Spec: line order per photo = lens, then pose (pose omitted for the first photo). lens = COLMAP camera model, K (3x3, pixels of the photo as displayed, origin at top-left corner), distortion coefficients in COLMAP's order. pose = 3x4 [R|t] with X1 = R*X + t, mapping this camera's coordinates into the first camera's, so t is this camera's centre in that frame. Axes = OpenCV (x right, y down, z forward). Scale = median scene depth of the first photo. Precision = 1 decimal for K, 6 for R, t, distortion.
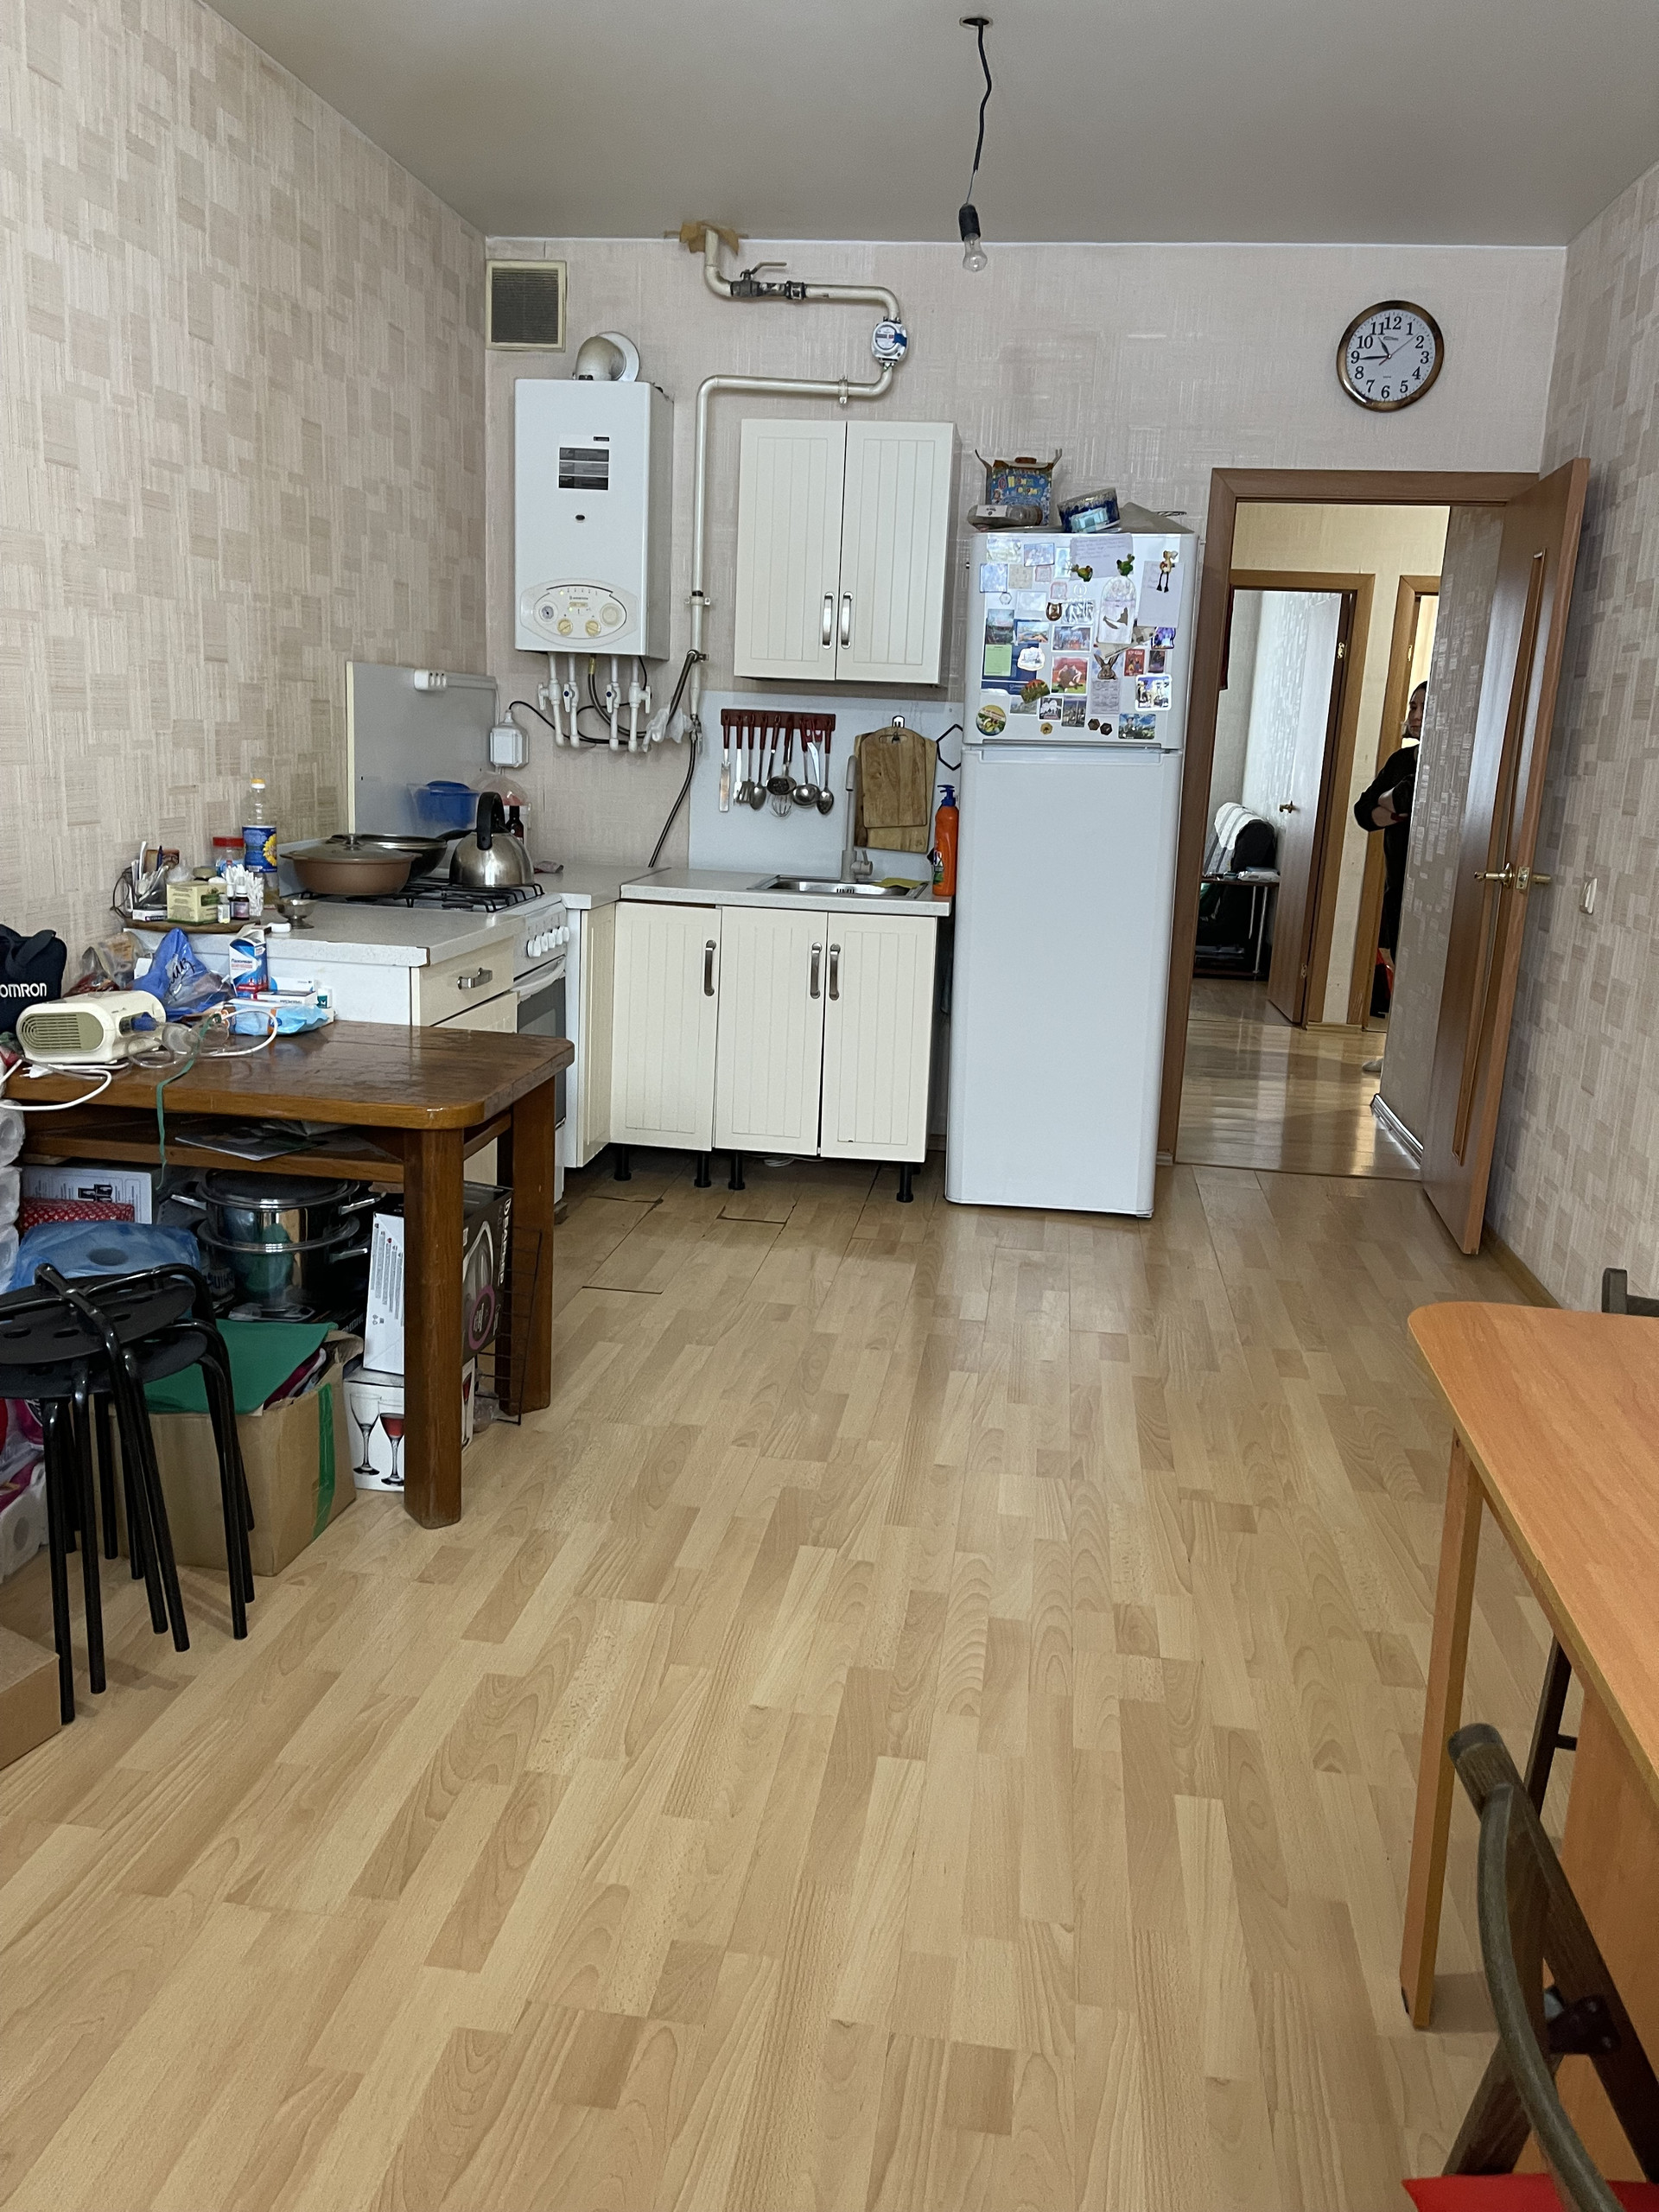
lens RADIAL K [[1681.6, 0, 833.8], [0, 1681.6, 1104.8], [0, 0, 1]] dist [0.000916, 0.000196]
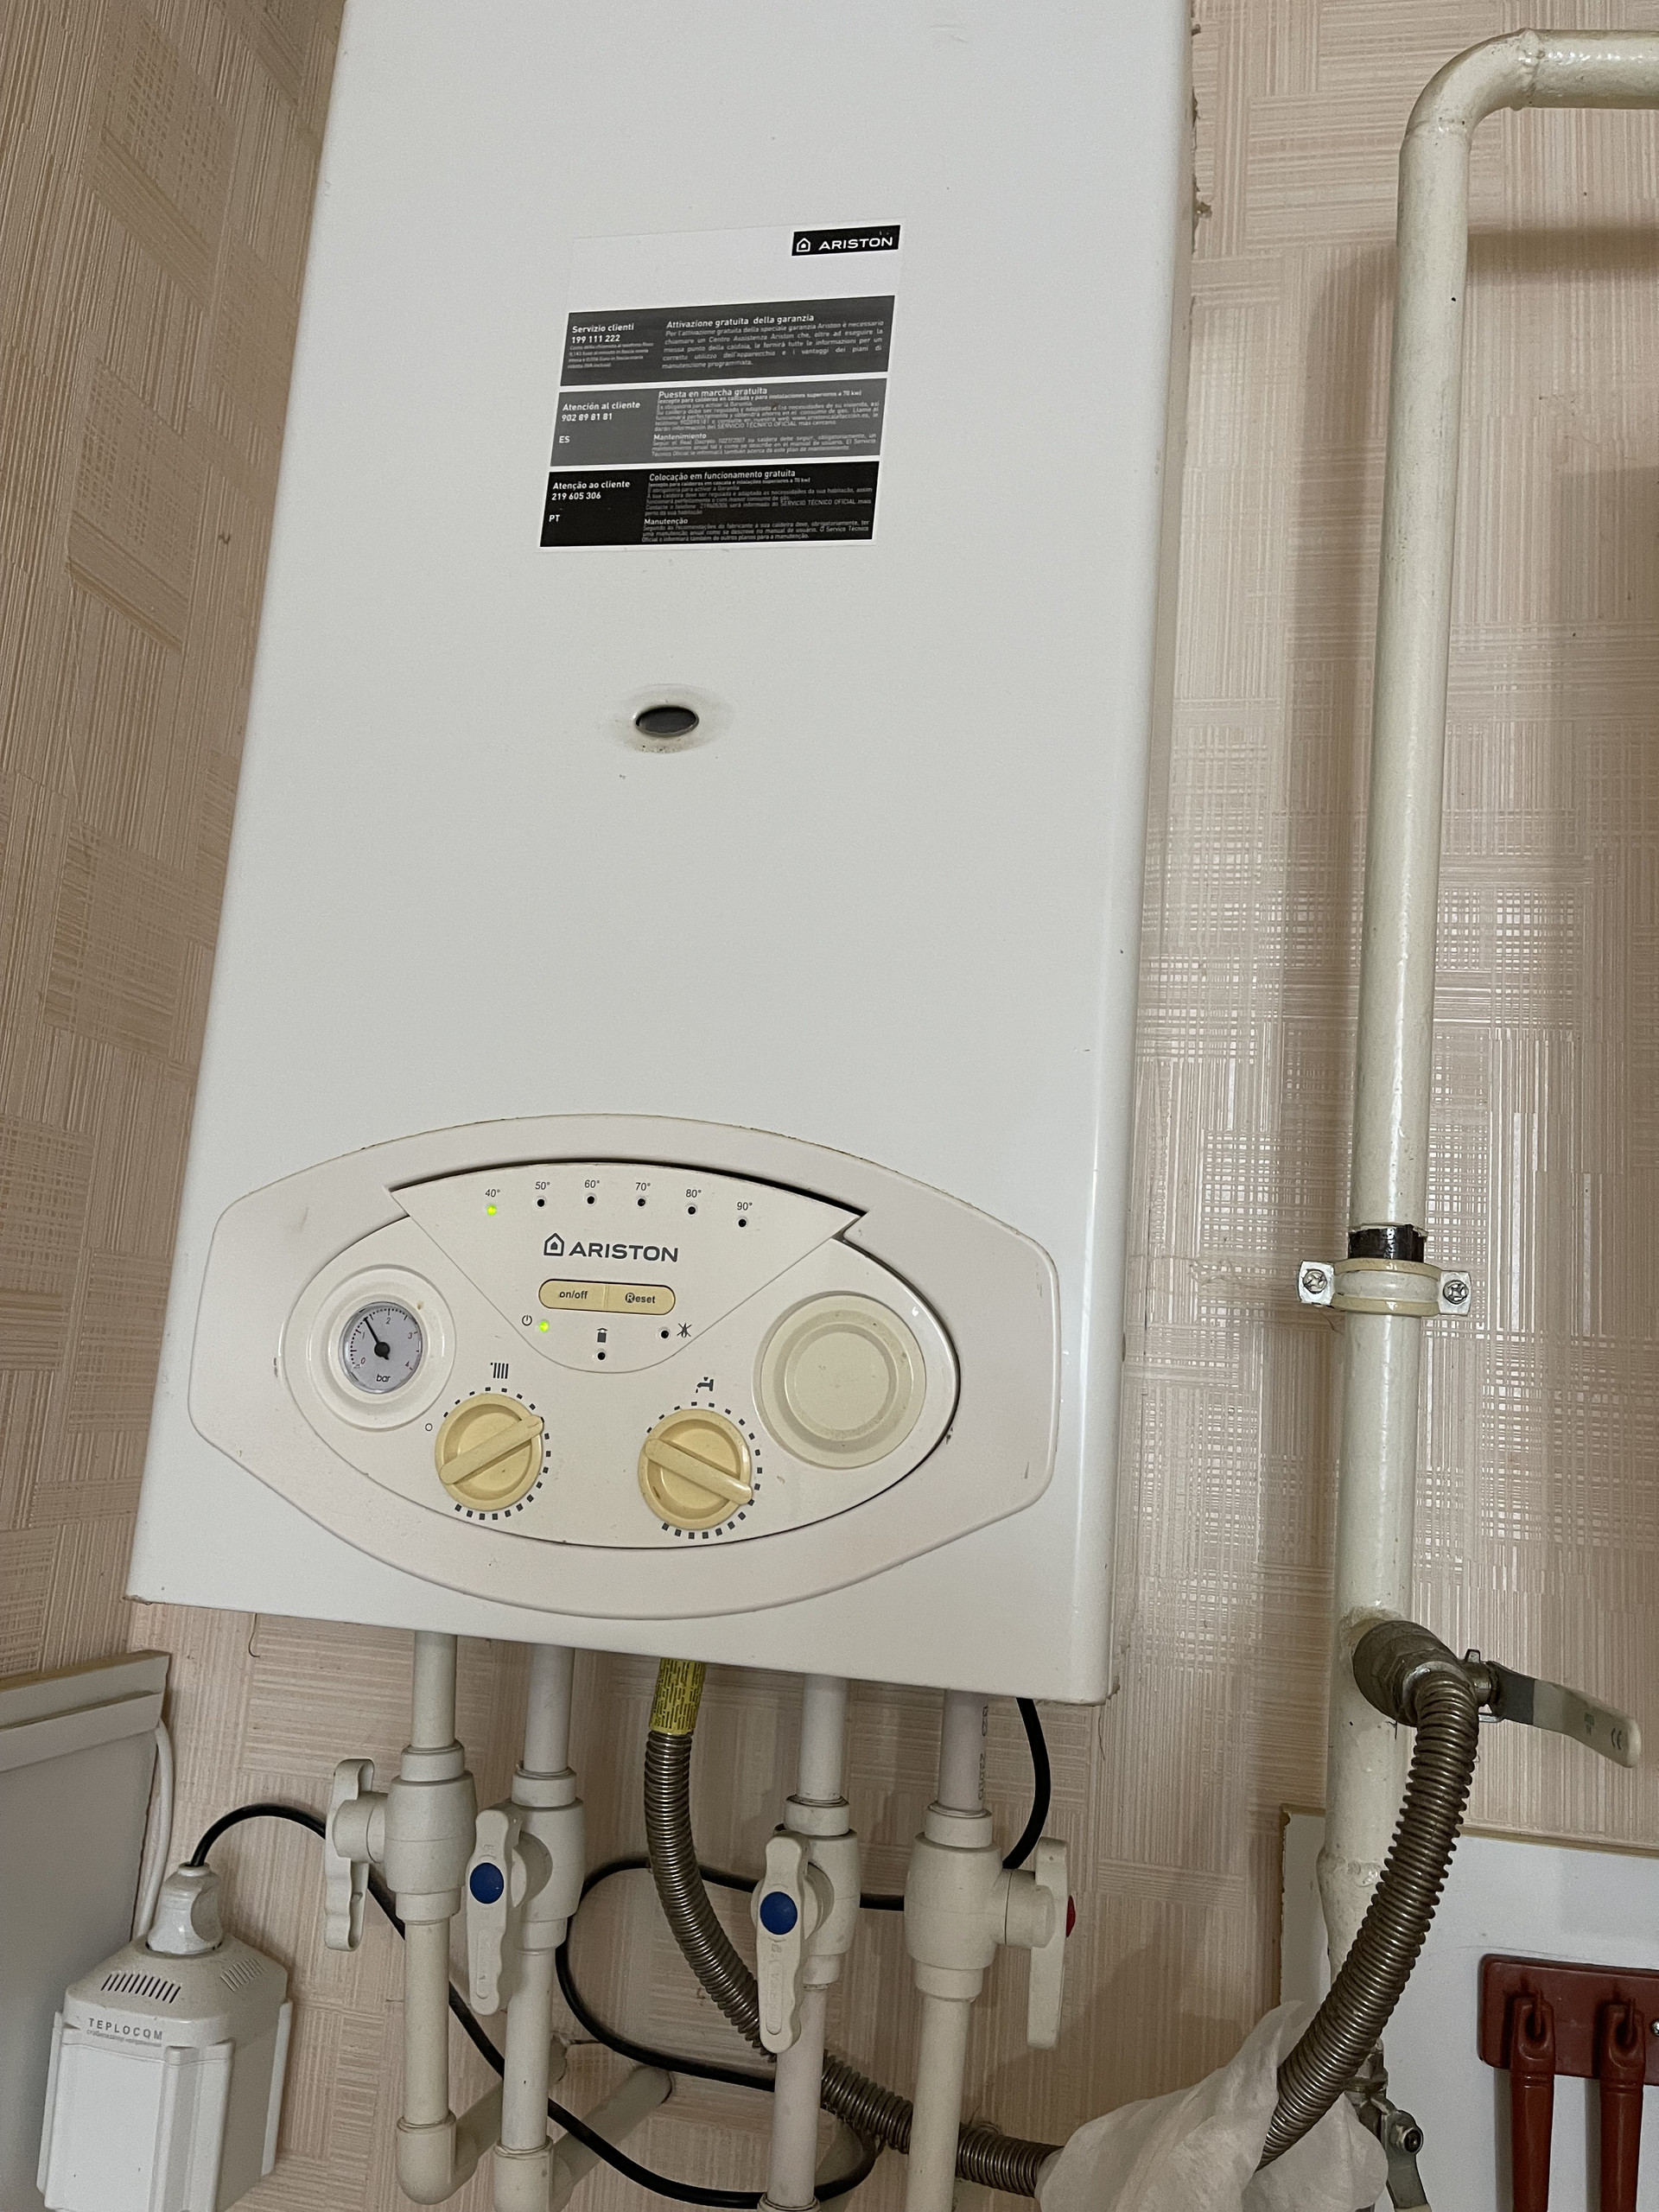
lens RADIAL K [[1681.6, 0, 830.9], [0, 1681.6, 1108.6], [0, 0, 1]] dist [0.000916, 0.000196]
pose [[0.997820, 0.019826, -0.062951, -0.136666], [-0.042063, 0.926035, -0.375088, -0.284417], [0.050858, 0.376918, 0.924849, 0.946731]]
